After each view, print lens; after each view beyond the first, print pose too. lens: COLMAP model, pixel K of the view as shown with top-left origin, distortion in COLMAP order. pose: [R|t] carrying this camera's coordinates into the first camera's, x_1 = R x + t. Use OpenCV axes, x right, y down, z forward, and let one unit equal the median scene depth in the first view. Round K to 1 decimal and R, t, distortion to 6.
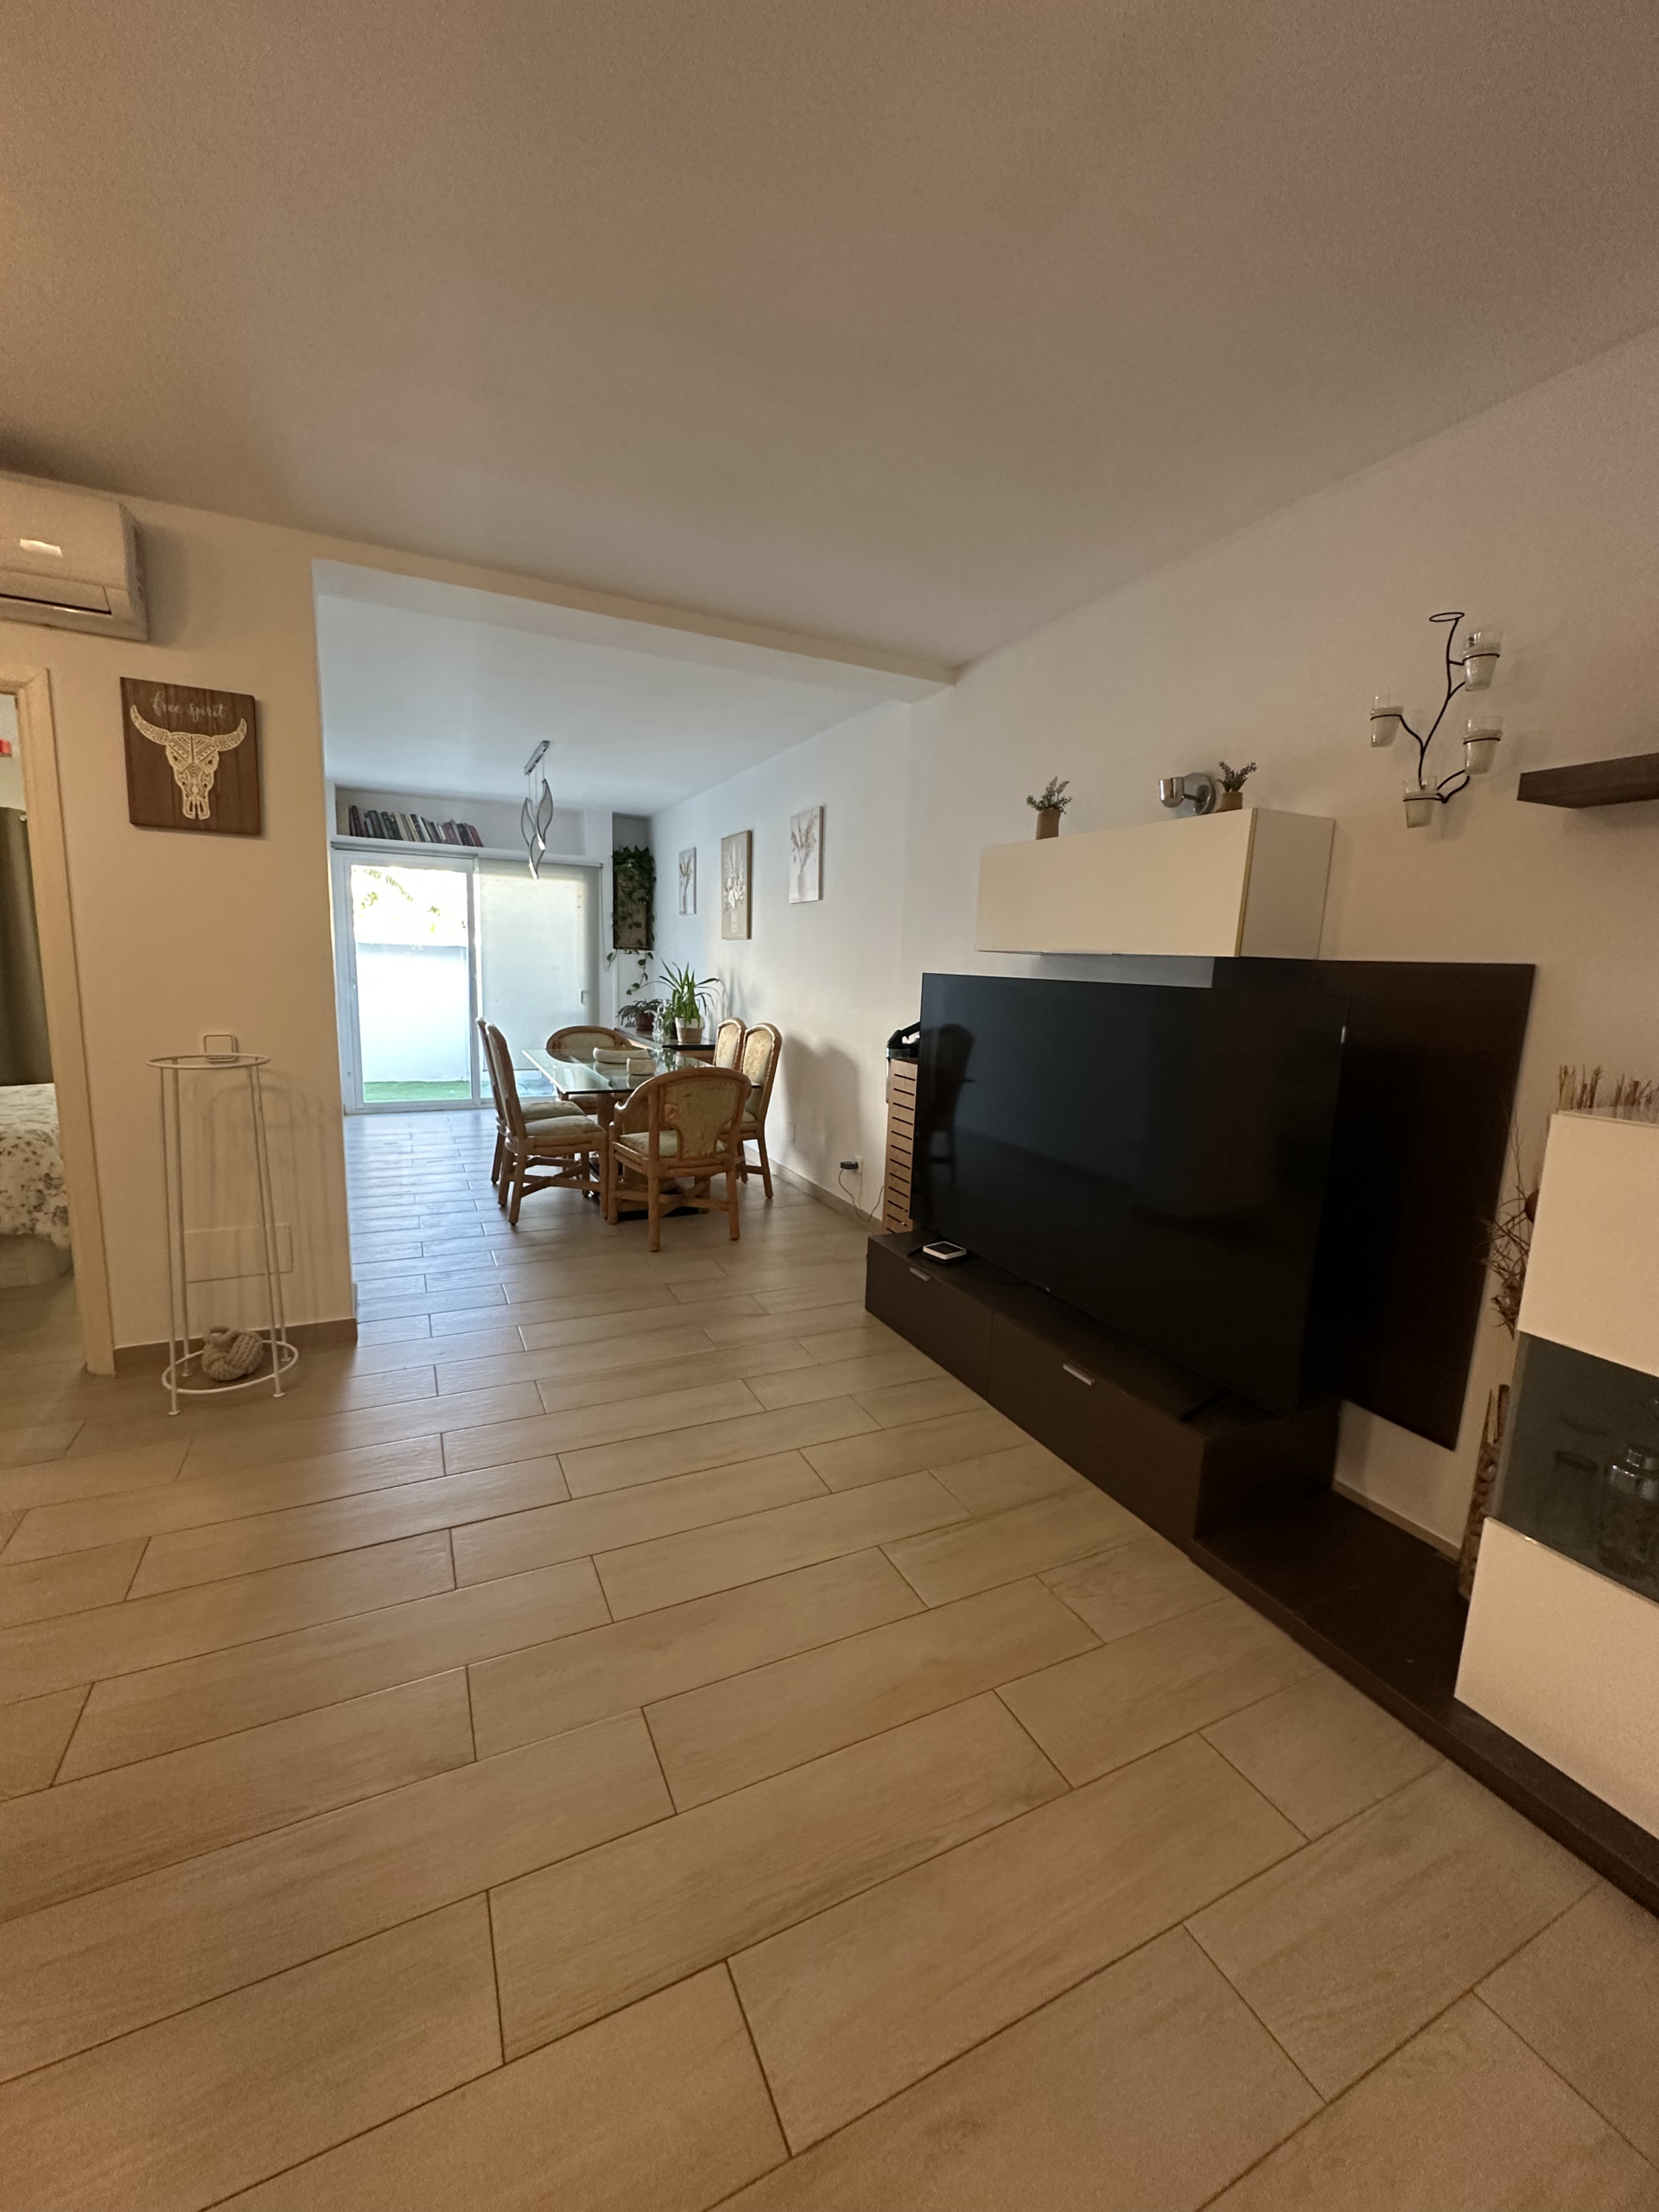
lens RADIAL K [[883.4, 0, 826.6], [0, 883.4, 1101.8], [0, 0, 1]] dist [-0.007842, 0.002042]
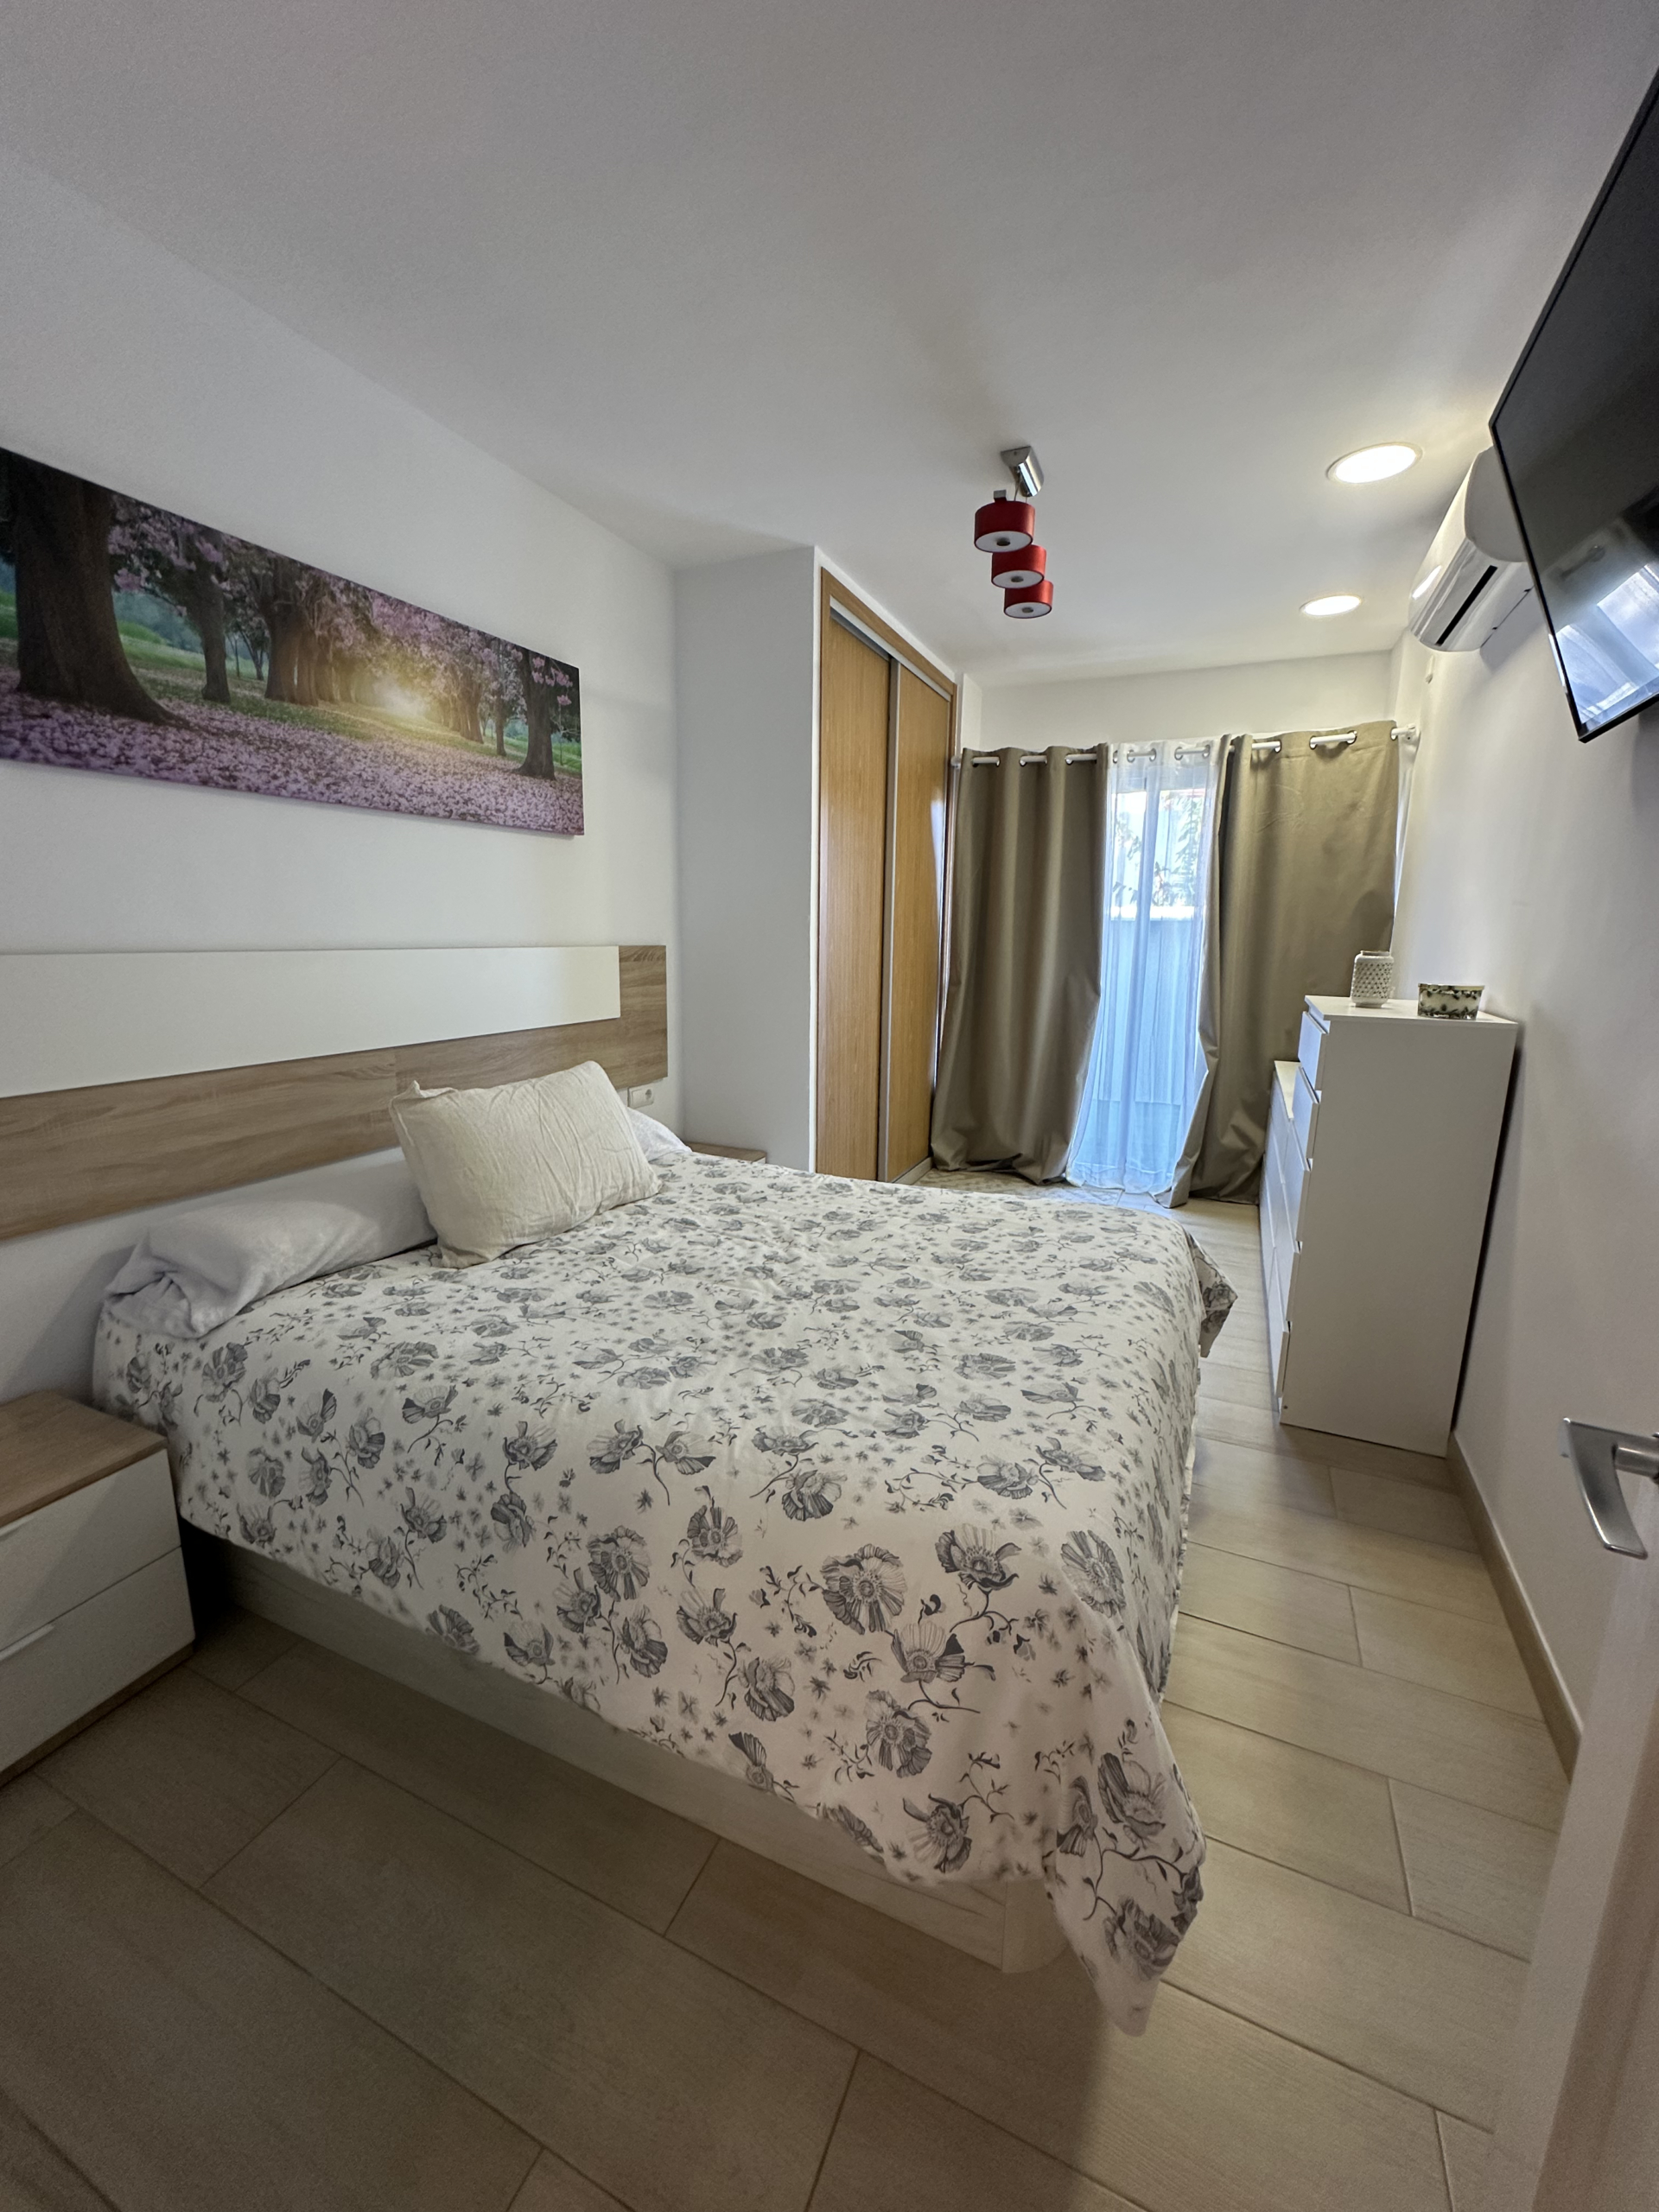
lens RADIAL K [[883.4, 0, 826.6], [0, 883.4, 1101.8], [0, 0, 1]] dist [-0.007842, 0.002042]
pose [[0.636108, 0.125482, -0.761329, -0.915605], [-0.110569, 0.991329, 0.071007, -0.165068], [0.763637, 0.039011, 0.644466, 0.895113]]
